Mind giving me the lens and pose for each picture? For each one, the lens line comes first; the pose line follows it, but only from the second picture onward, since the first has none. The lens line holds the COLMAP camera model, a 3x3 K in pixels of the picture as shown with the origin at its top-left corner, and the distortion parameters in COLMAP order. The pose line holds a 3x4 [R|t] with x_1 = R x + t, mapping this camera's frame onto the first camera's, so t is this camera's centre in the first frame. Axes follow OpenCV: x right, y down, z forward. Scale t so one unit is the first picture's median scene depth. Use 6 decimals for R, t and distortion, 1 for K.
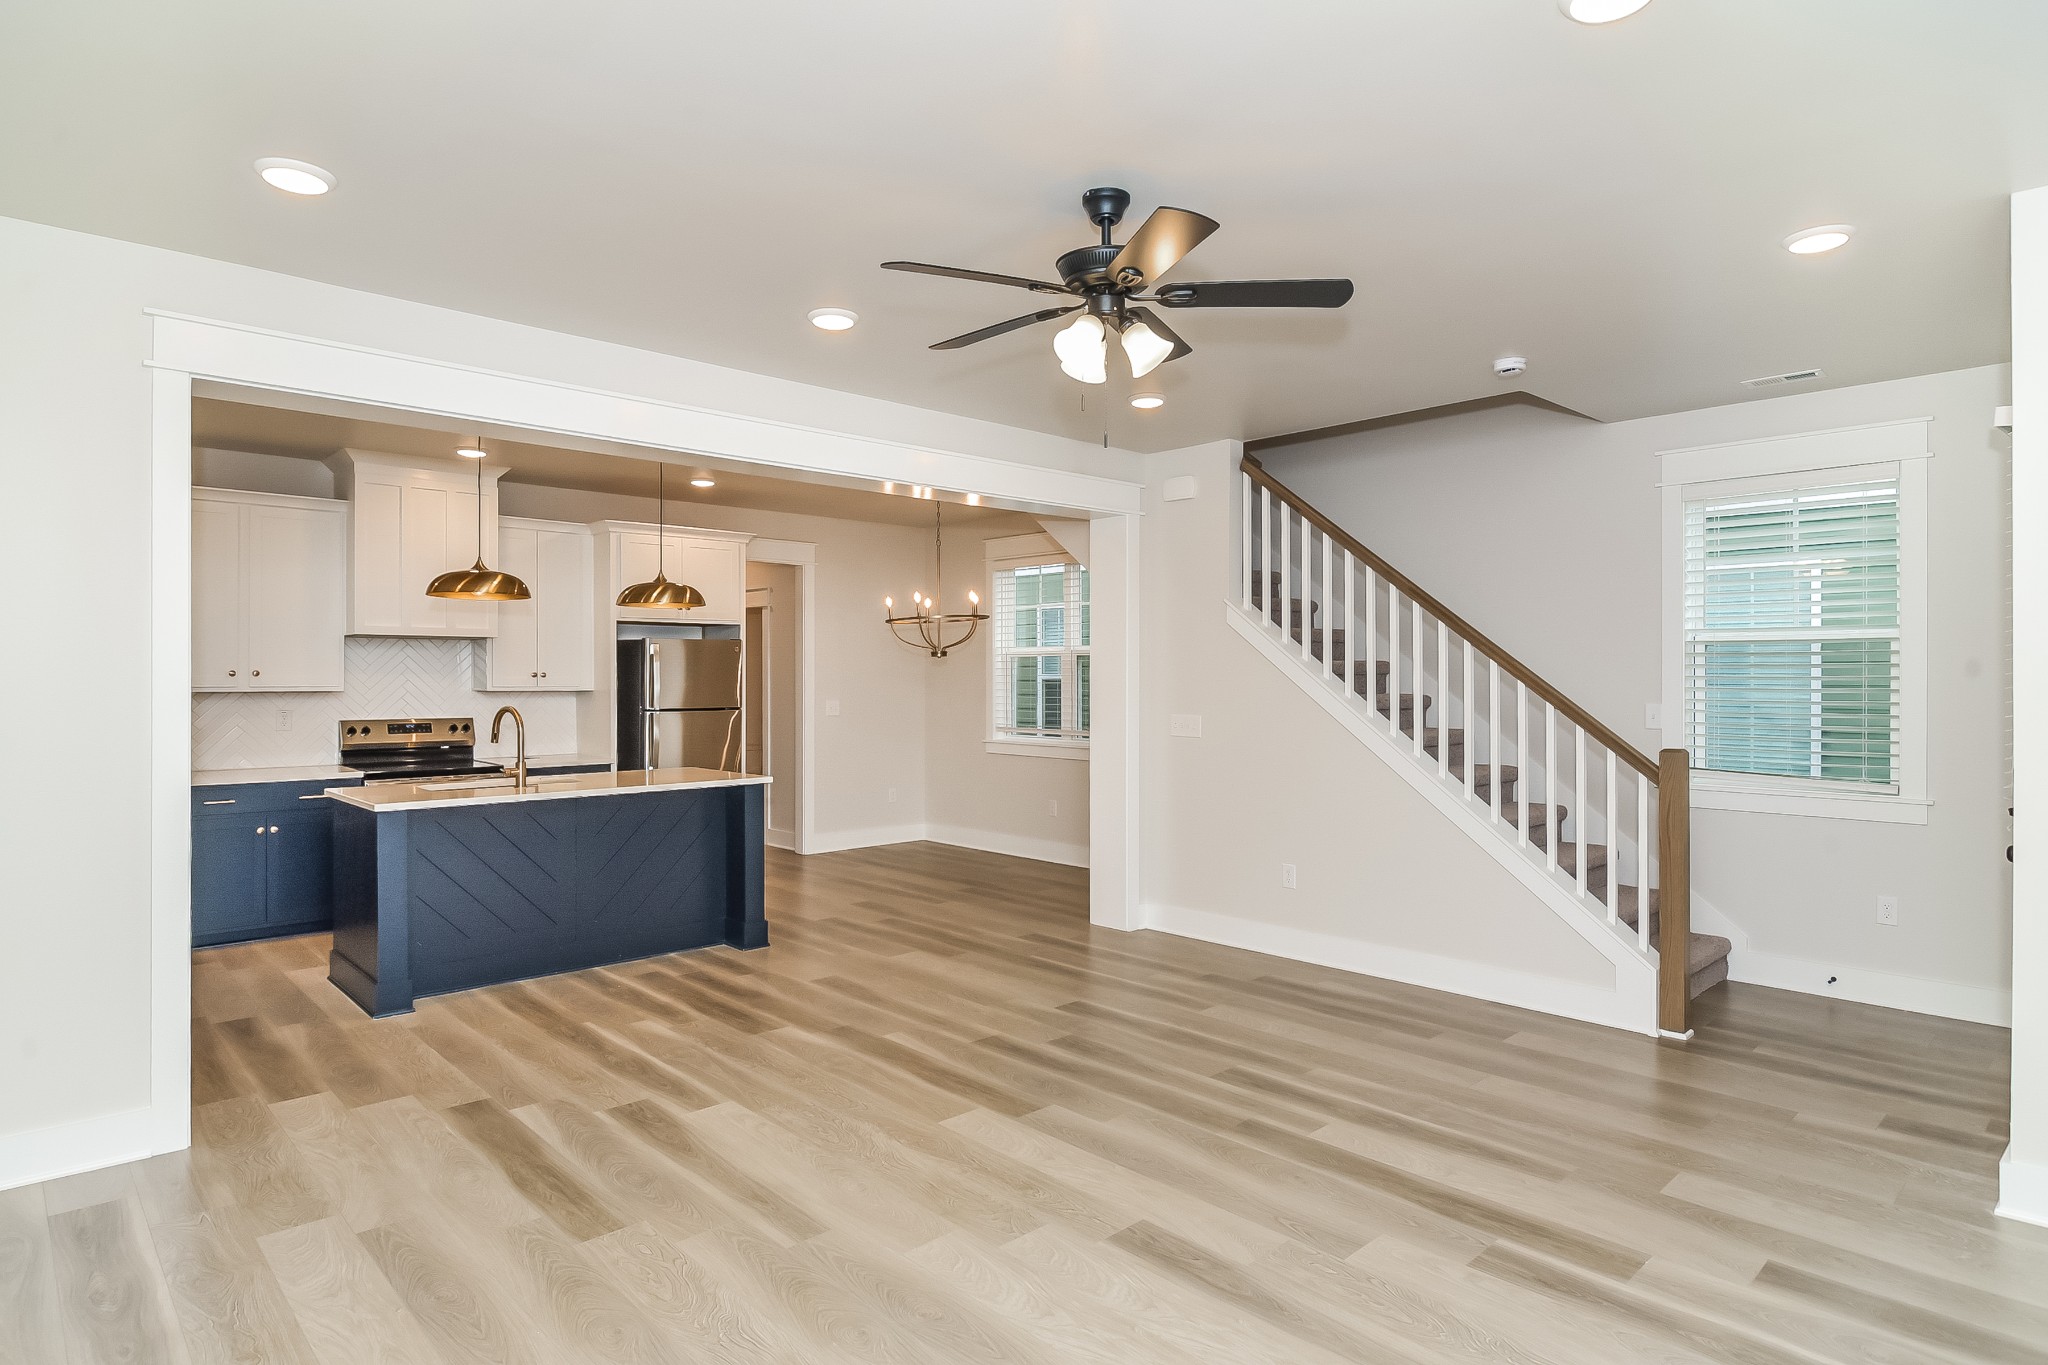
lens RADIAL K [[1124.8, 0, 1024.0], [0, 1124.8, 682.5], [0, 0, 1]] dist [0.026123, -0.021547]
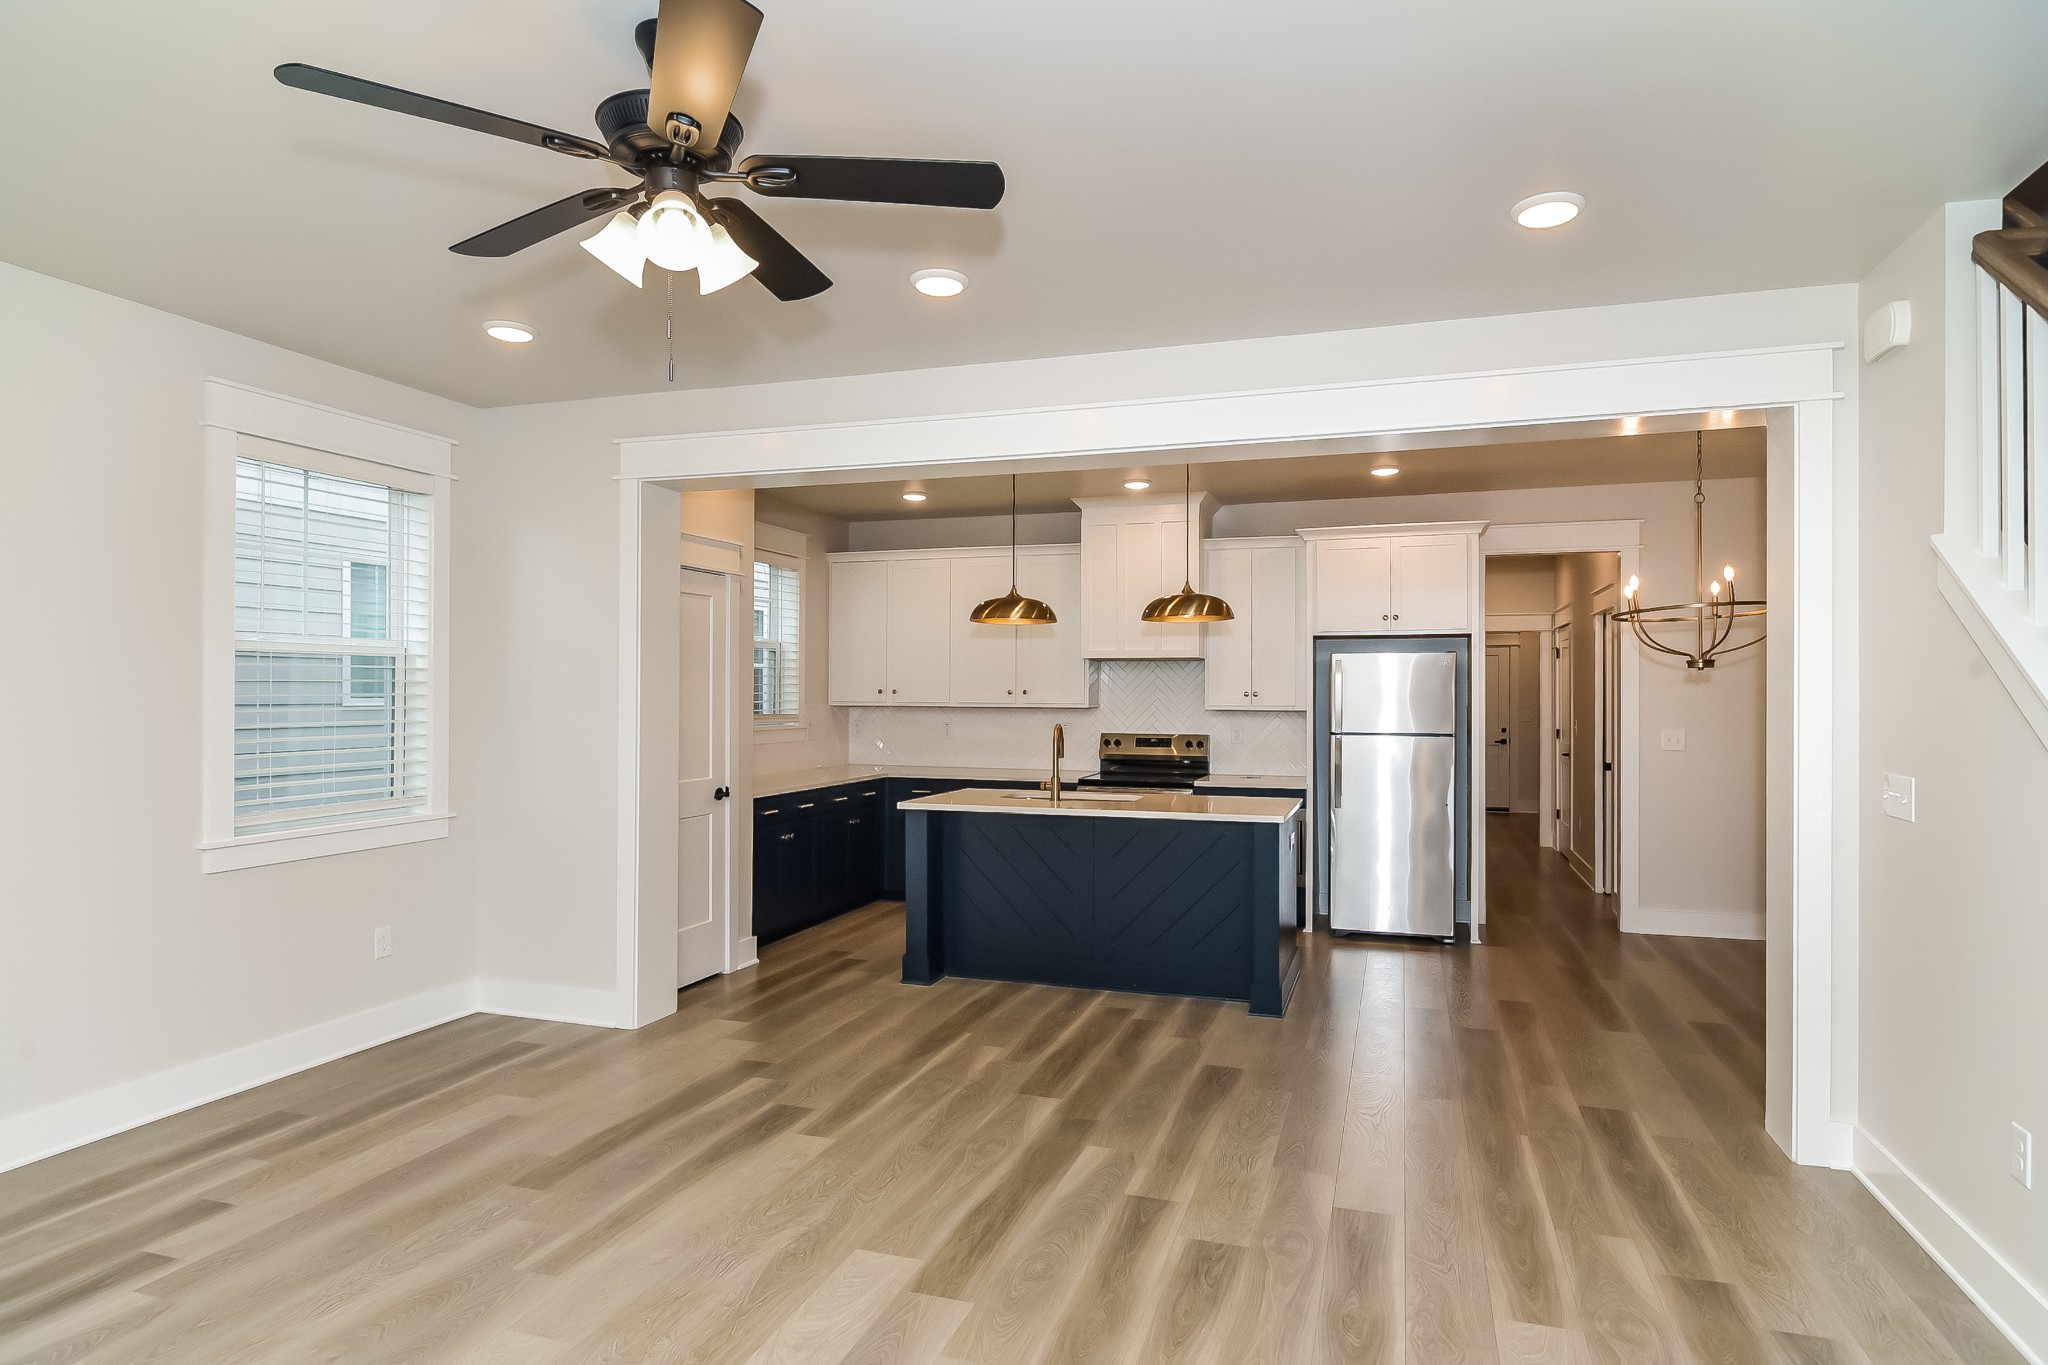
lens RADIAL K [[1124.8, 0, 1024.0], [0, 1124.8, 682.5], [0, 0, 1]] dist [0.026123, -0.021547]
pose [[0.474159, -0.009277, -0.880390, 0.511249], [-0.005650, 0.999892, -0.013579, -0.003232], [0.880421, 0.011413, 0.474055, 0.527446]]
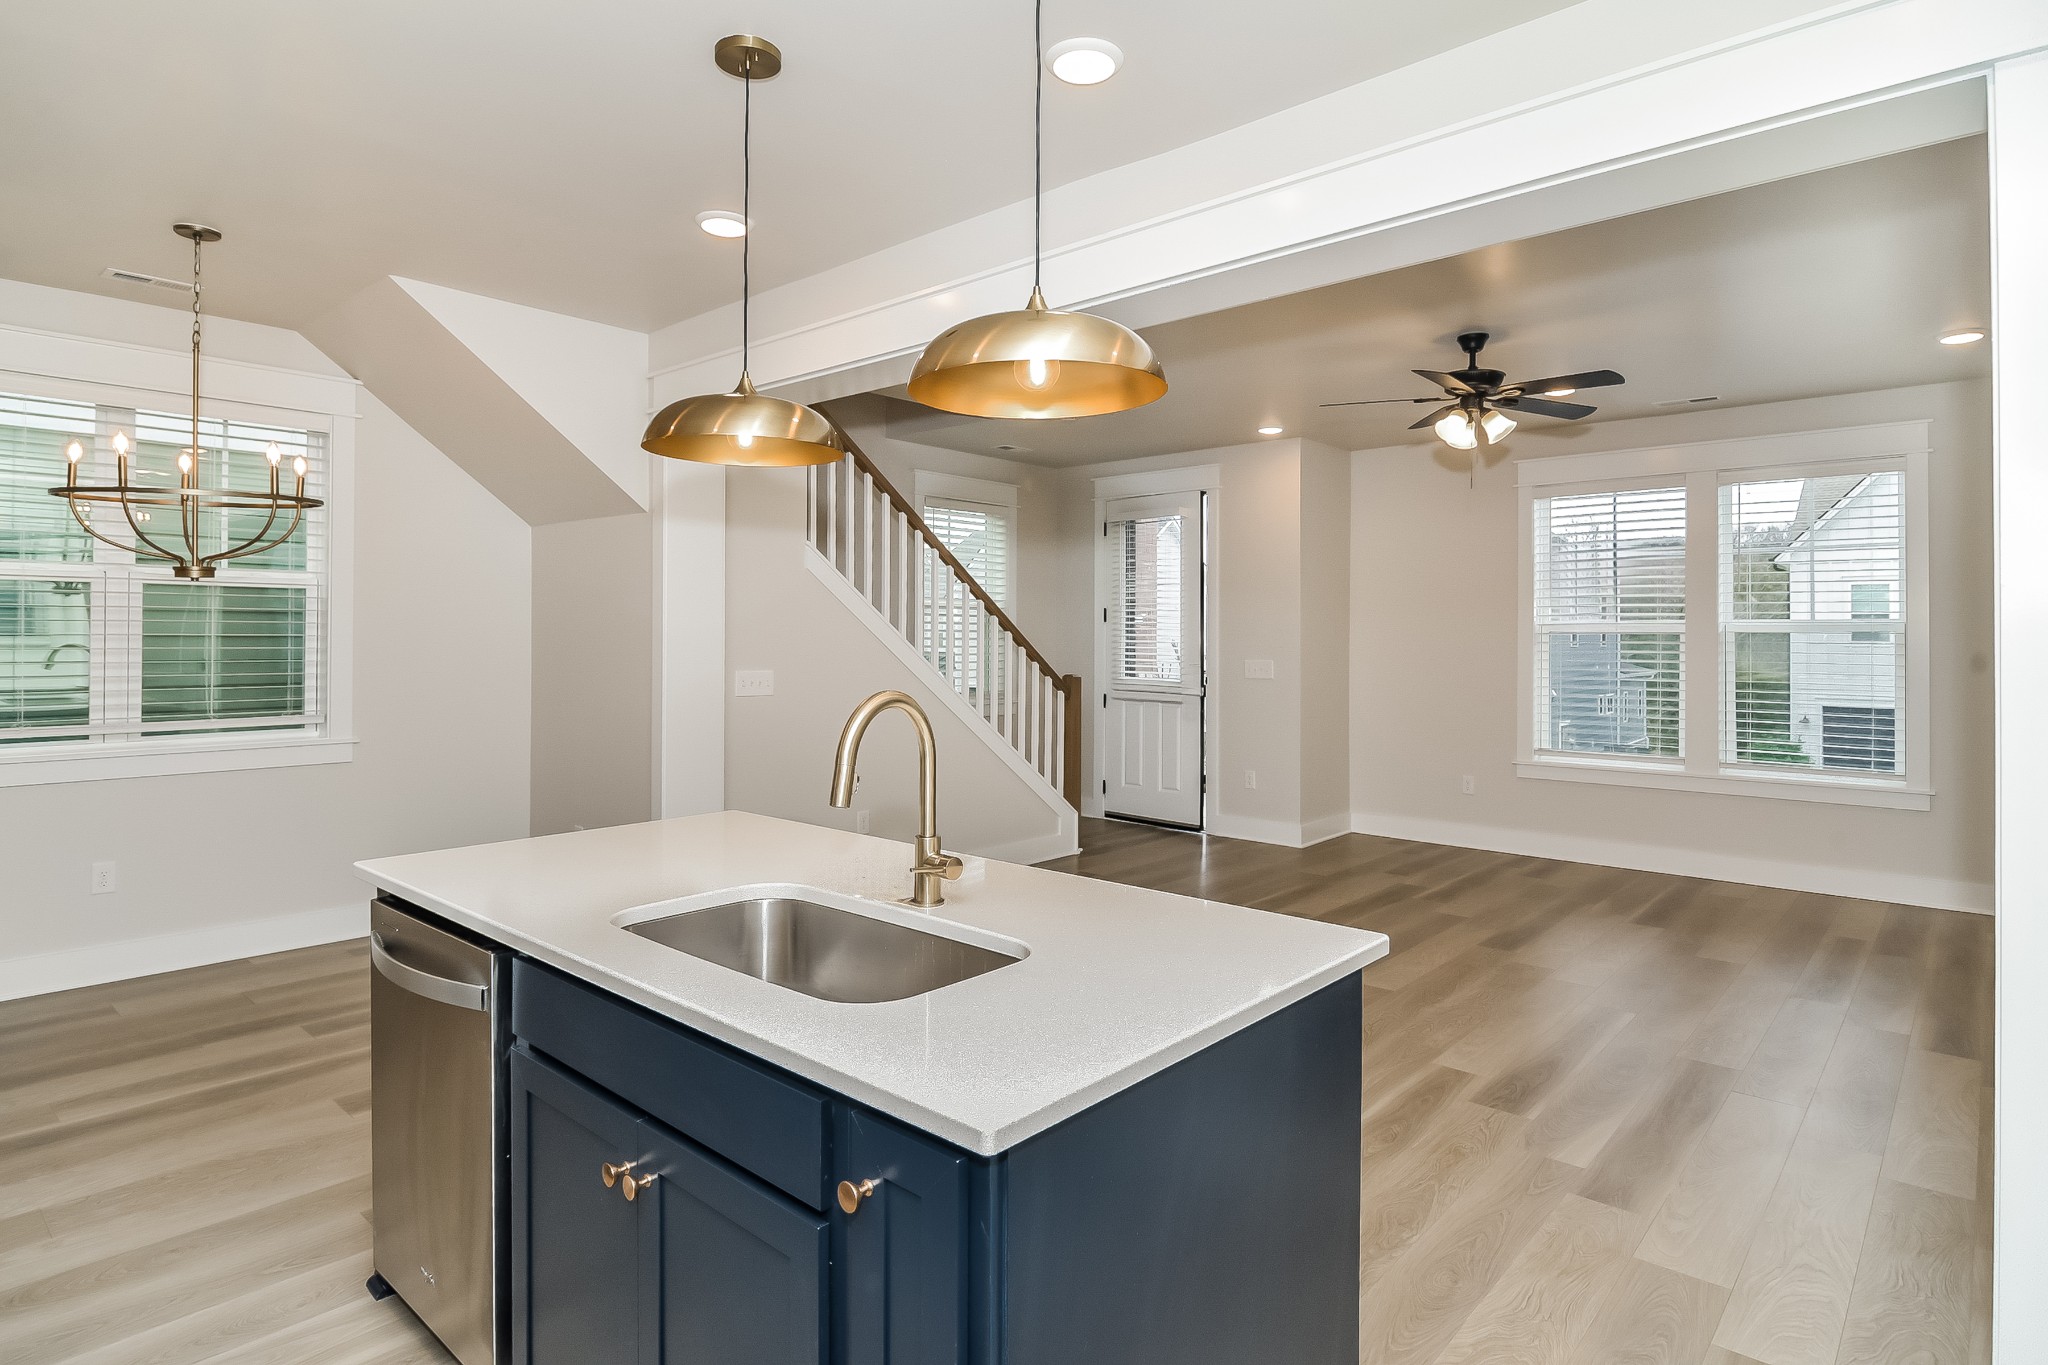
lens RADIAL K [[1107.2, 0, 1029.3], [0, 1107.2, 641.5], [0, 0, 1]] dist [-0.001143, -0.000892]
pose [[-0.102260, -0.003267, 0.994752, -0.889227], [0.004422, 0.999983, 0.003738, 0.007410], [-0.994748, 0.004782, -0.102244, 1.103941]]
